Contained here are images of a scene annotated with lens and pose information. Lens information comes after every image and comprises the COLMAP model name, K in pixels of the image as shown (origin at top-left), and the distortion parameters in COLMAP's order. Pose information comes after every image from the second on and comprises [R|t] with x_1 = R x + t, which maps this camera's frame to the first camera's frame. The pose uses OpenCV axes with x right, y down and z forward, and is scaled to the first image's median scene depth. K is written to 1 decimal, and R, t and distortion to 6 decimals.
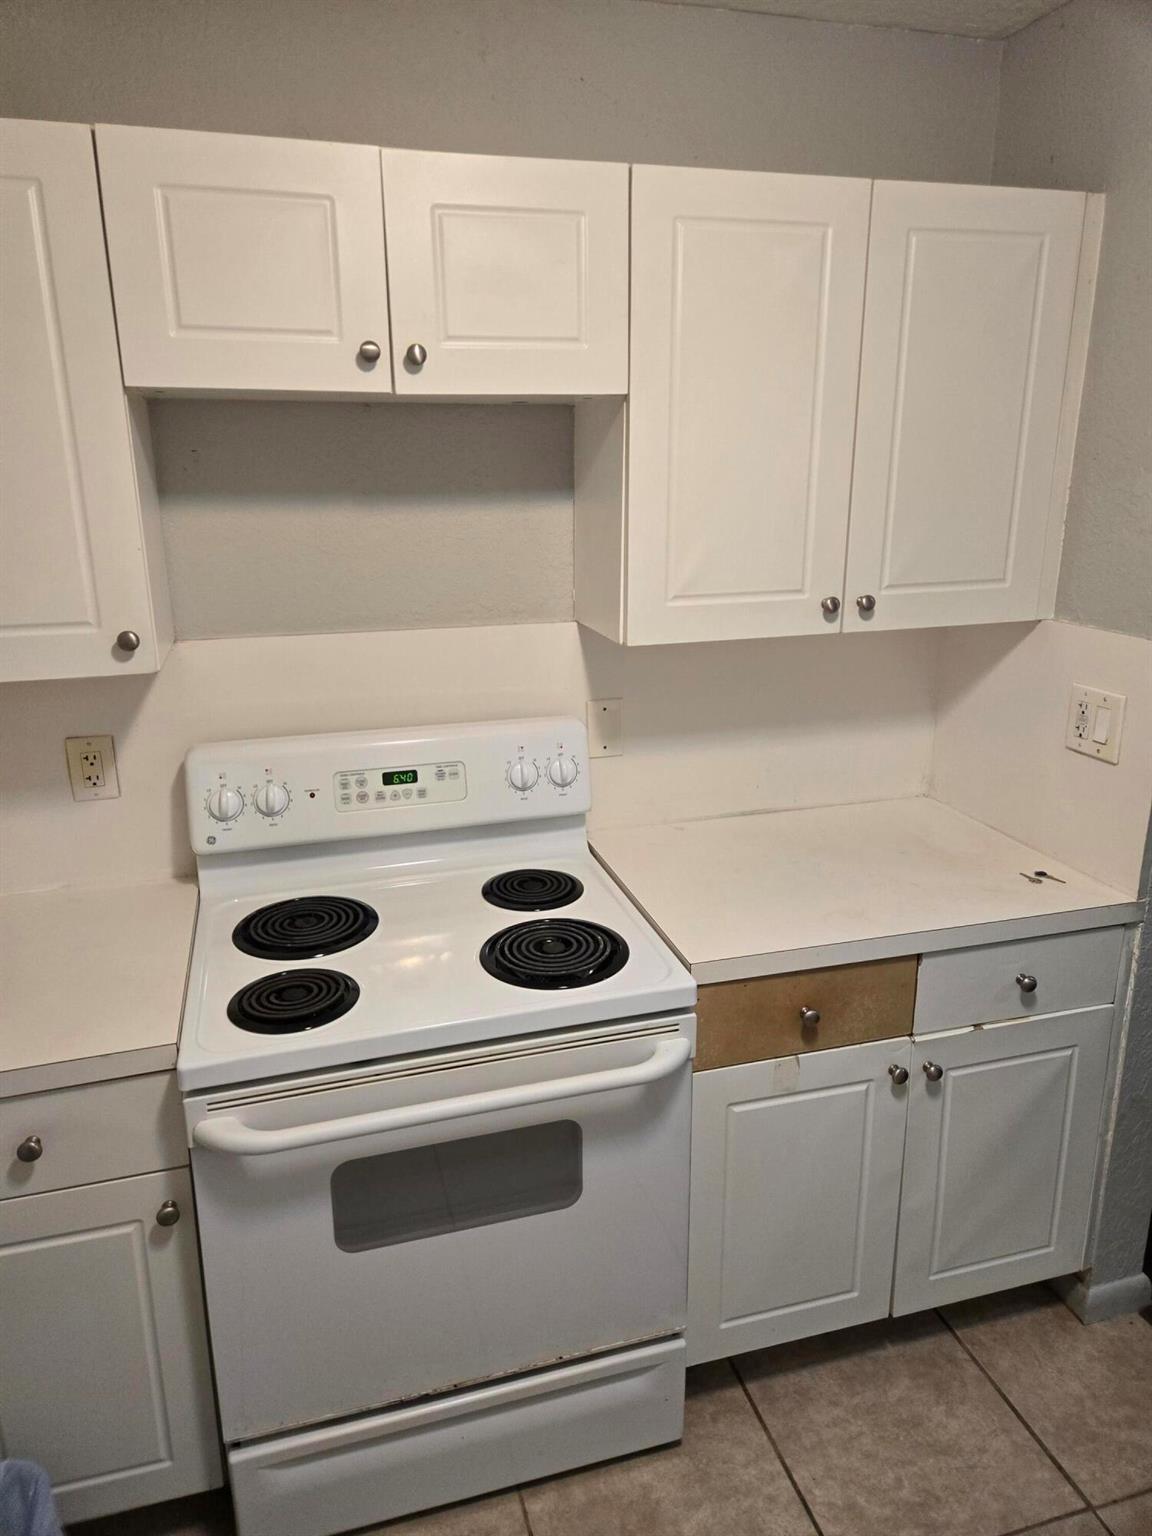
lens RADIAL K [[1028.9, 0, 578.6], [0, 1028.9, 745.0], [0, 0, 1]] dist [0.068749, -0.060820]
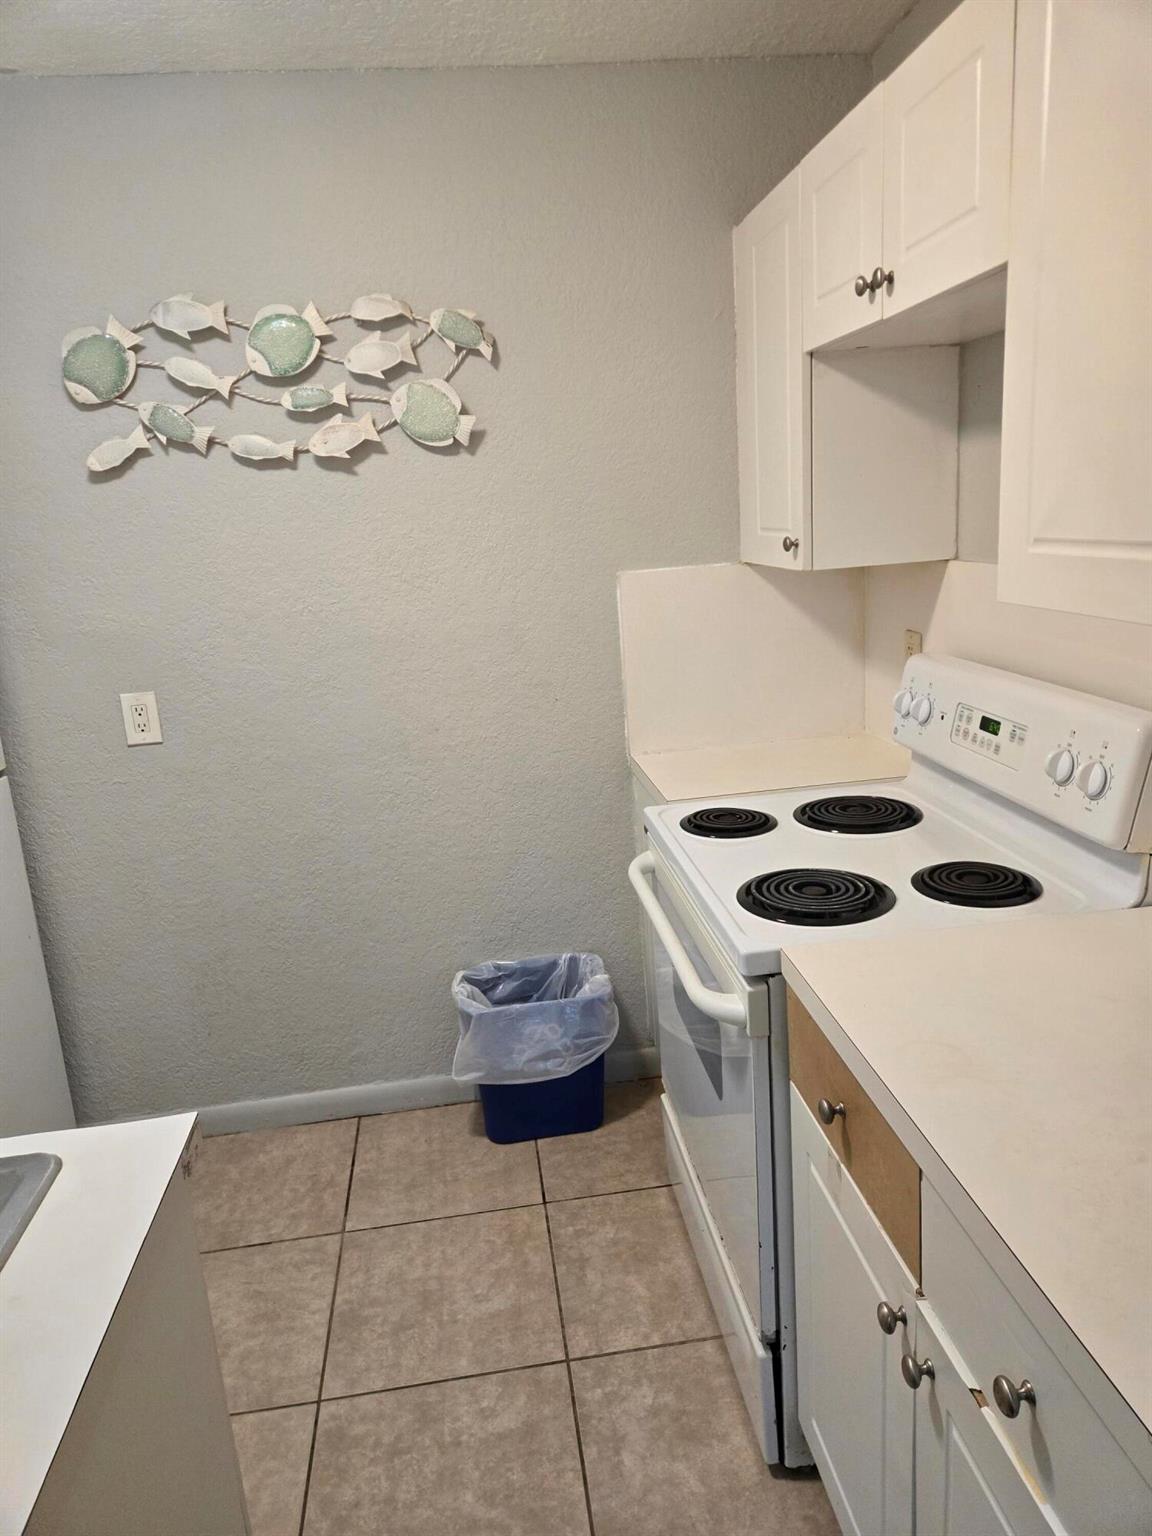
lens RADIAL K [[1028.9, 0, 578.6], [0, 1028.9, 745.0], [0, 0, 1]] dist [0.068749, -0.060820]
pose [[-0.155427, 0.236015, -0.959239, 0.852551], [-0.198464, 0.943780, 0.264369, -0.136136], [0.967706, 0.231464, -0.099849, 0.791026]]
